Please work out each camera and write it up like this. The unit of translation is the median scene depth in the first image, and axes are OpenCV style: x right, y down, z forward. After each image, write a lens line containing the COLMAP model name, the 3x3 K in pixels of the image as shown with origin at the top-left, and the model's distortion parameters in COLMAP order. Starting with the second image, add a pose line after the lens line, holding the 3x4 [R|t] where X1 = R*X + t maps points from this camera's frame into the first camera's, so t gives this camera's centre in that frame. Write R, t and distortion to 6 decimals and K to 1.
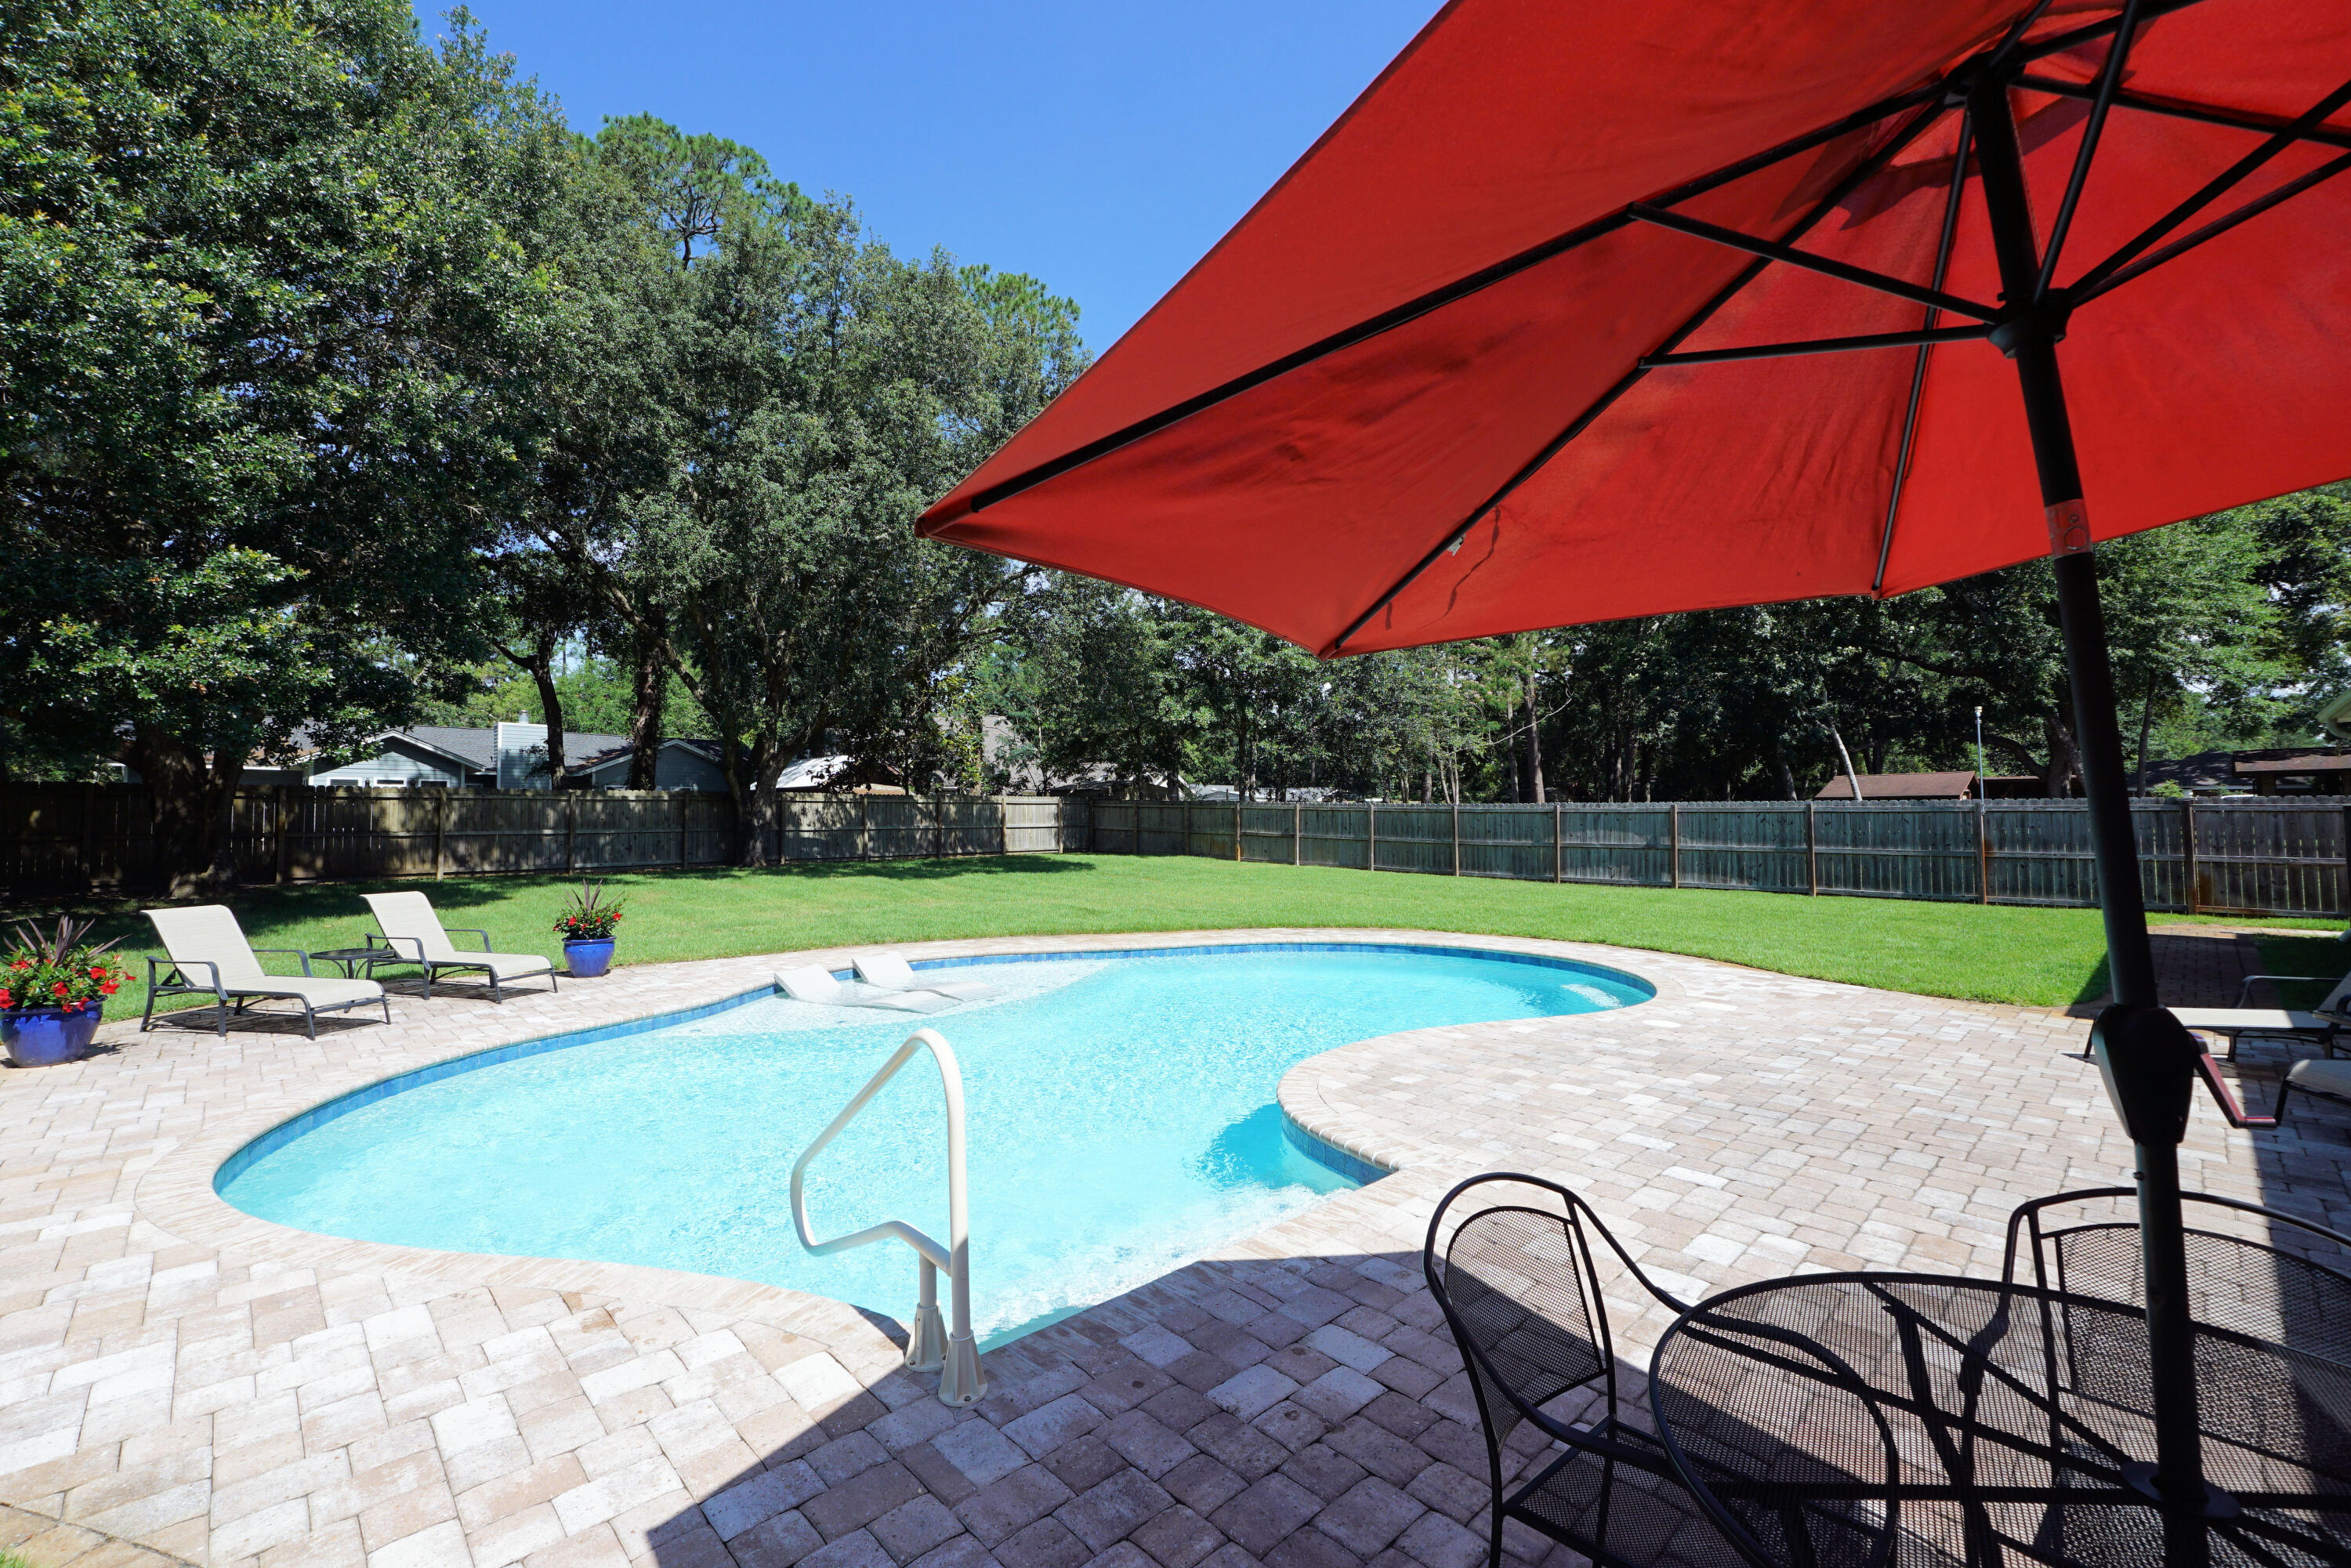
lens RADIAL K [[1007.5, 0, 1175.5], [0, 1007.5, 784.0], [0, 0, 1]] dist [-0.014341, 0.000231]
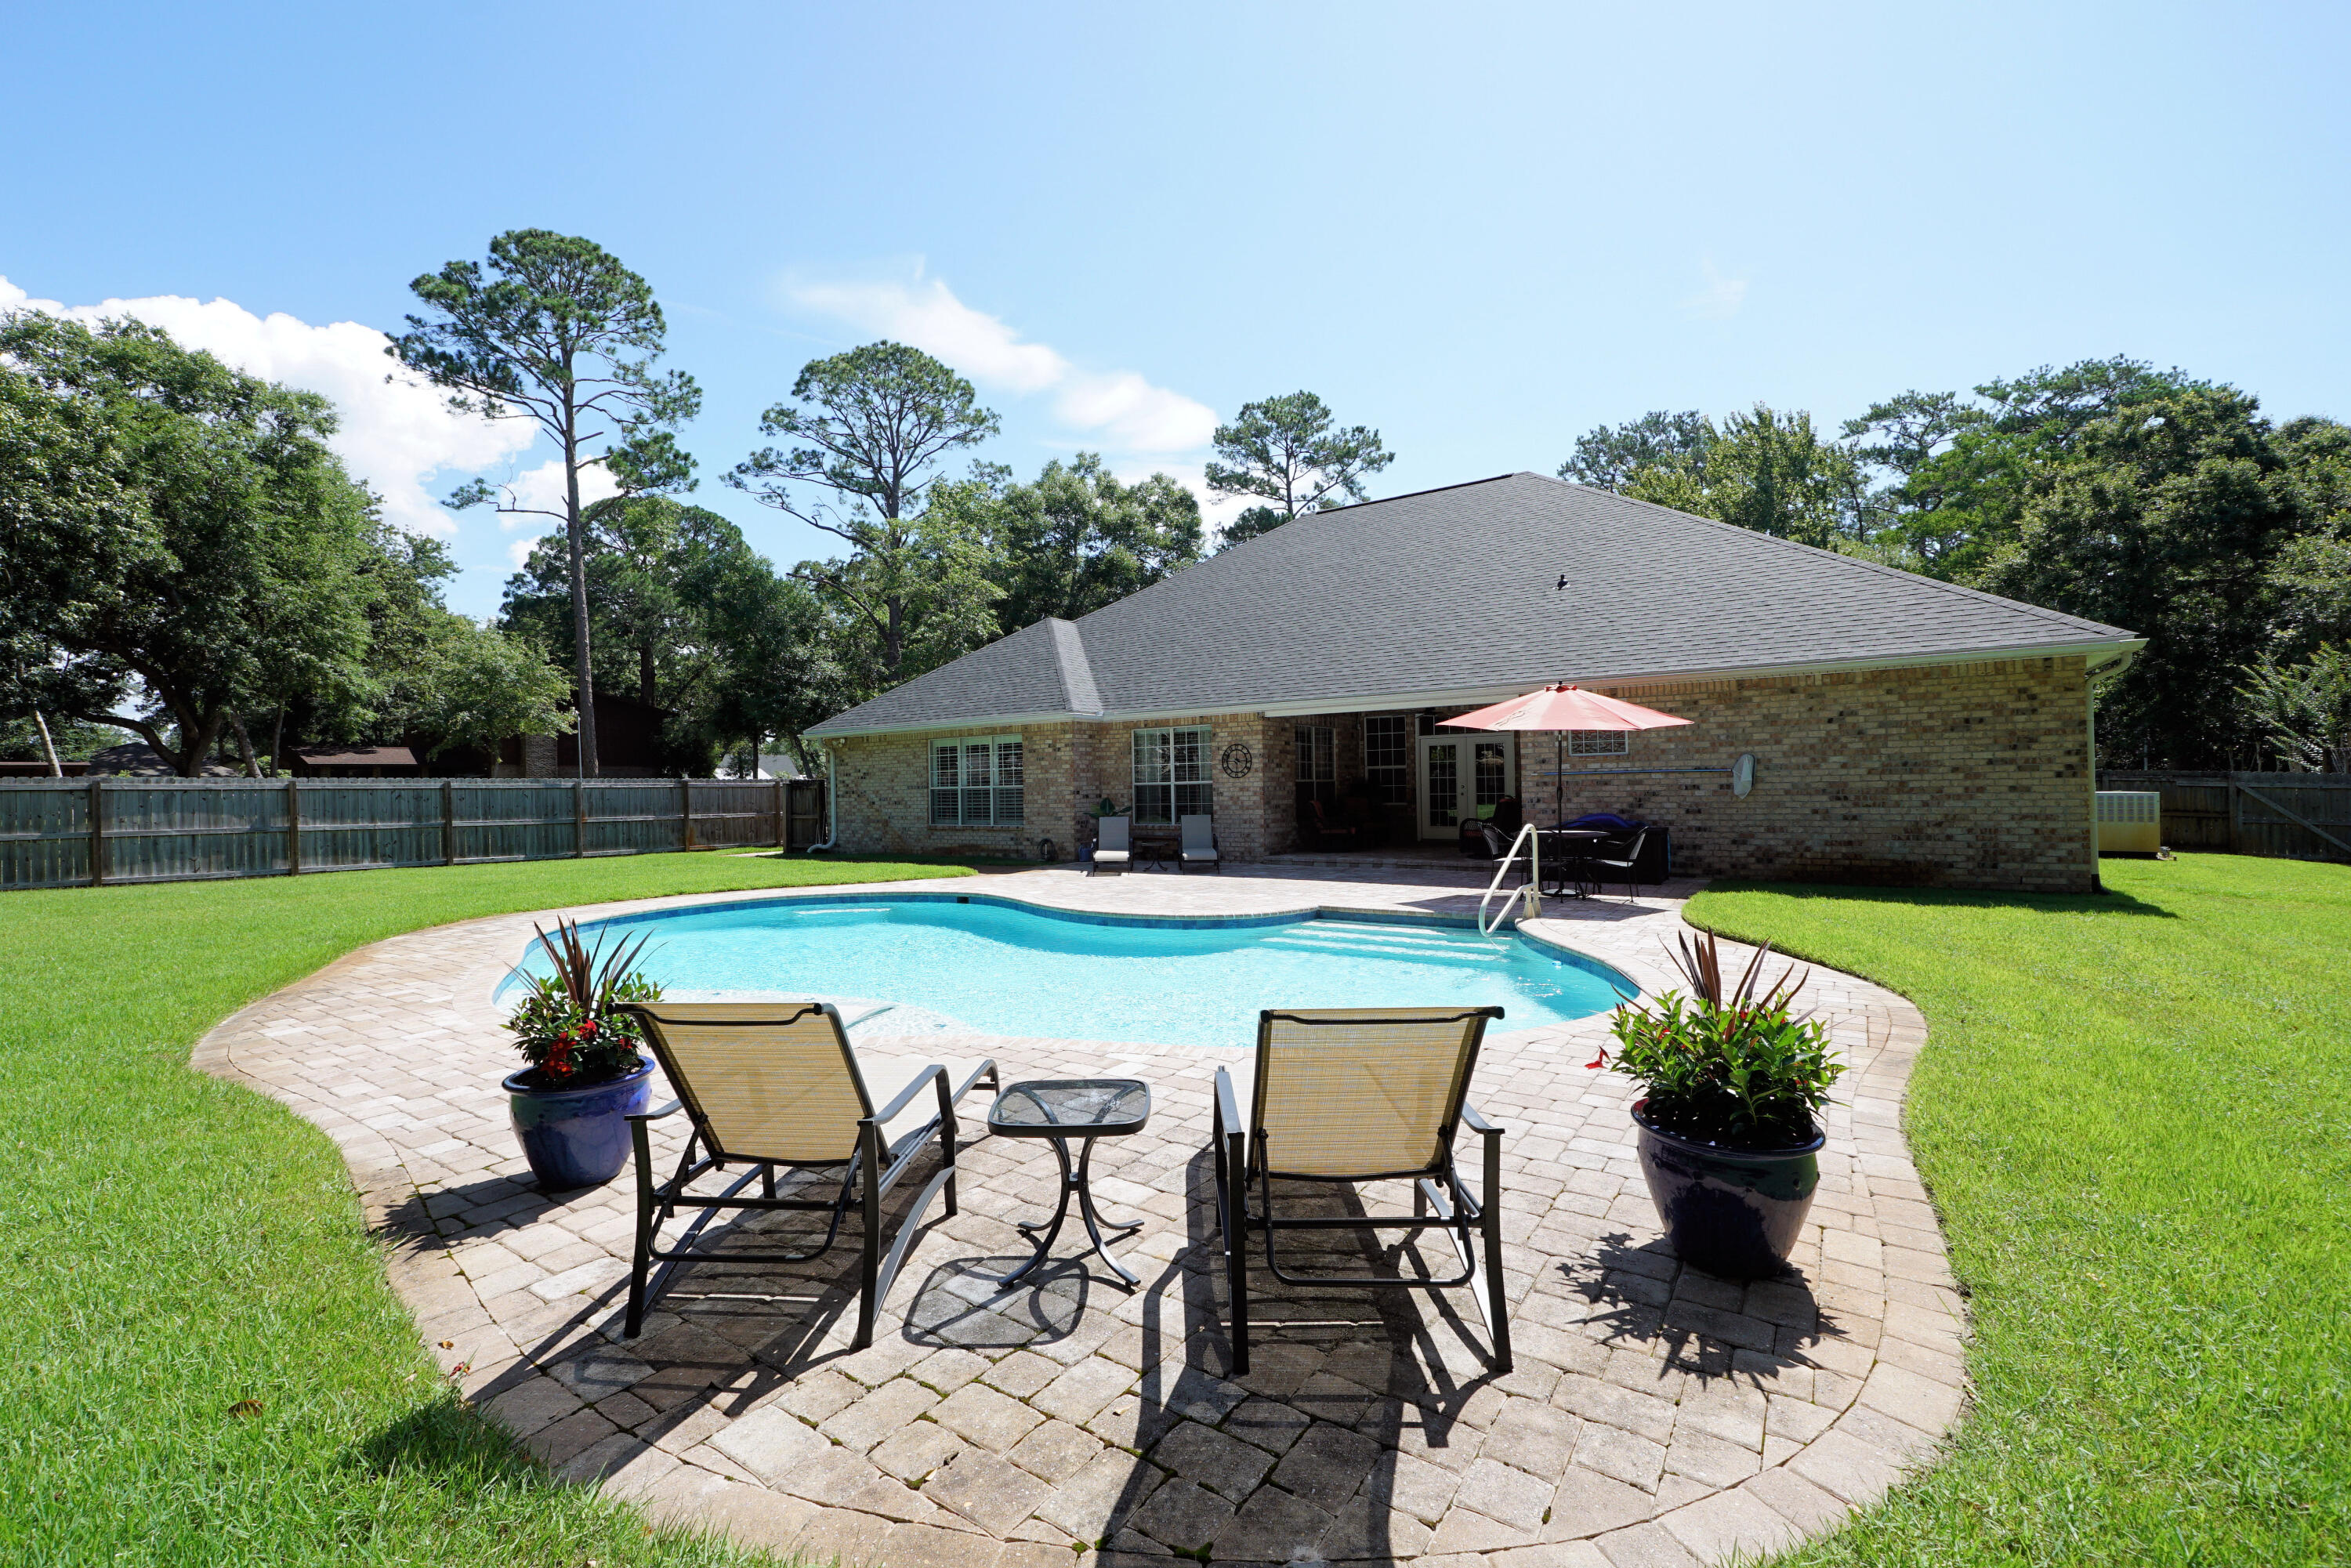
lens RADIAL K [[1007.5, 0, 1121.4], [0, 1007.5, 795.7], [0, 0, 1]] dist [-0.024867, 0.010435]
pose [[-0.185969, 0.000926, 0.982555, -0.599850], [-0.013612, 0.999901, -0.003519, 0.031455], [-0.982461, -0.014029, -0.185938, 0.532350]]
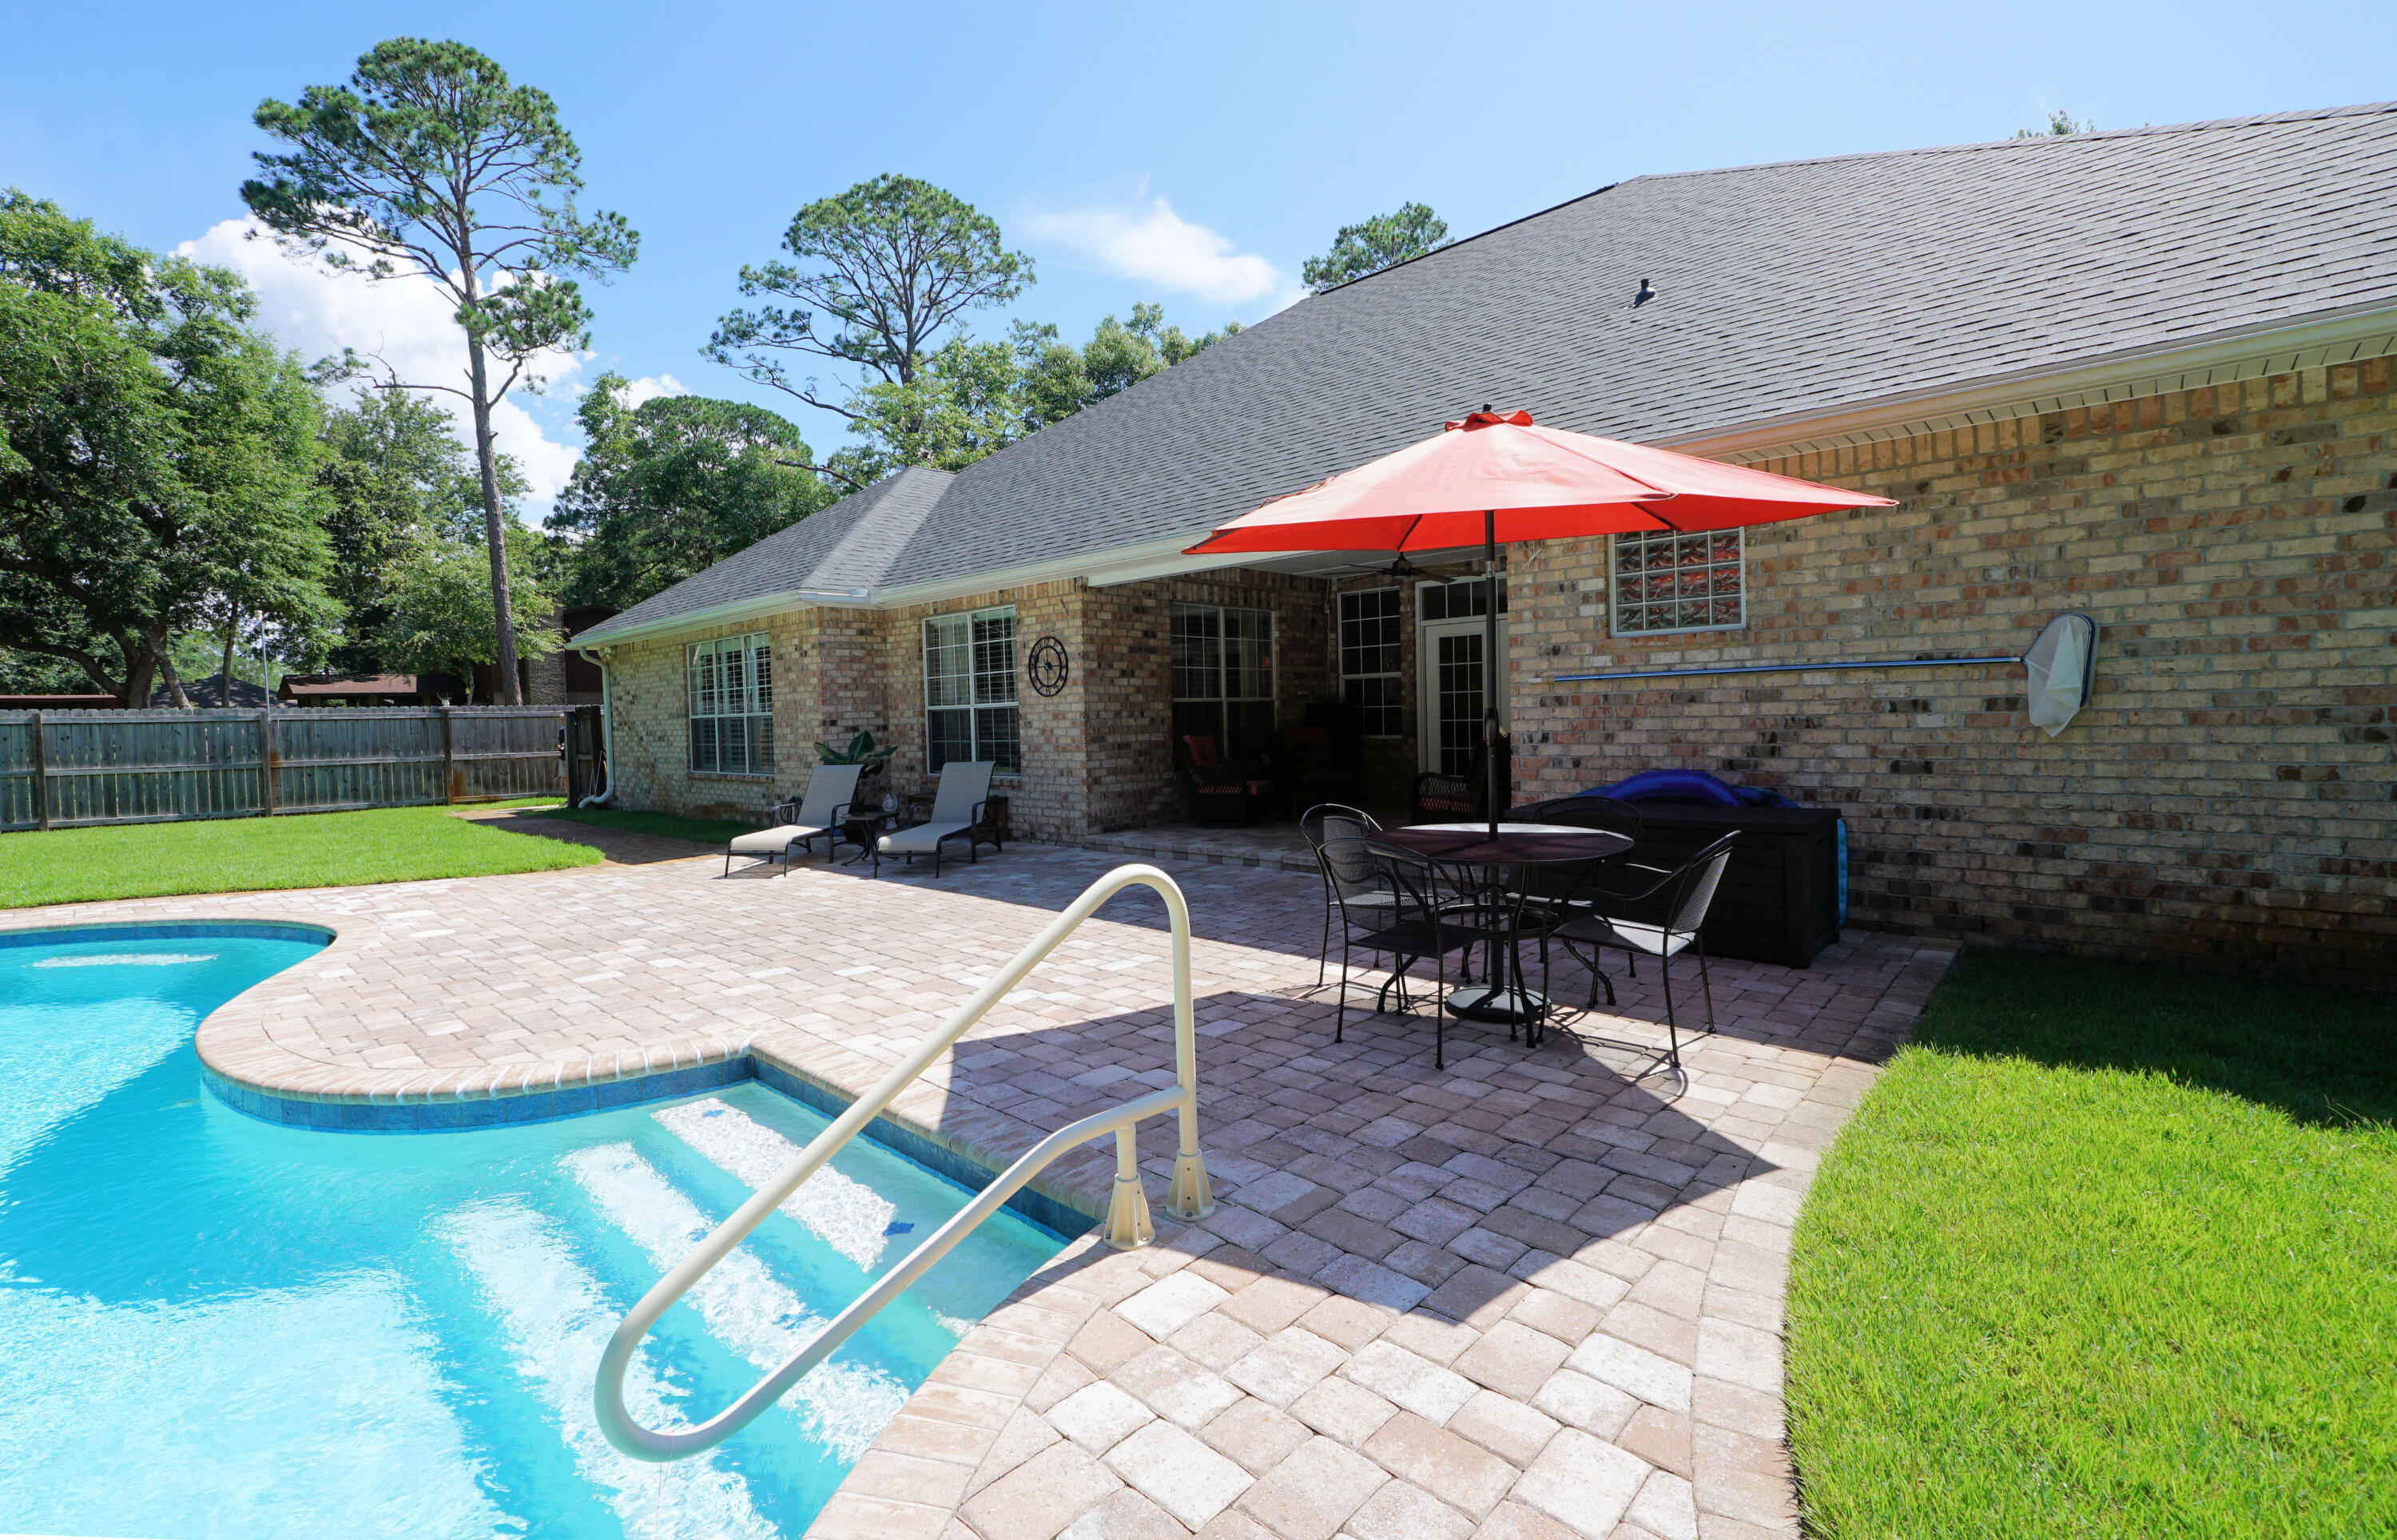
lens RADIAL K [[1039.3, 0, 1149.7], [0, 1039.3, 755.8], [0, 0, 1]] dist [-0.020475, 0.004894]
pose [[-0.045094, -0.034600, 0.998383, -0.213511], [-0.005944, 0.999392, 0.034366, 0.021621], [-0.998965, -0.004384, -0.045272, 0.190273]]
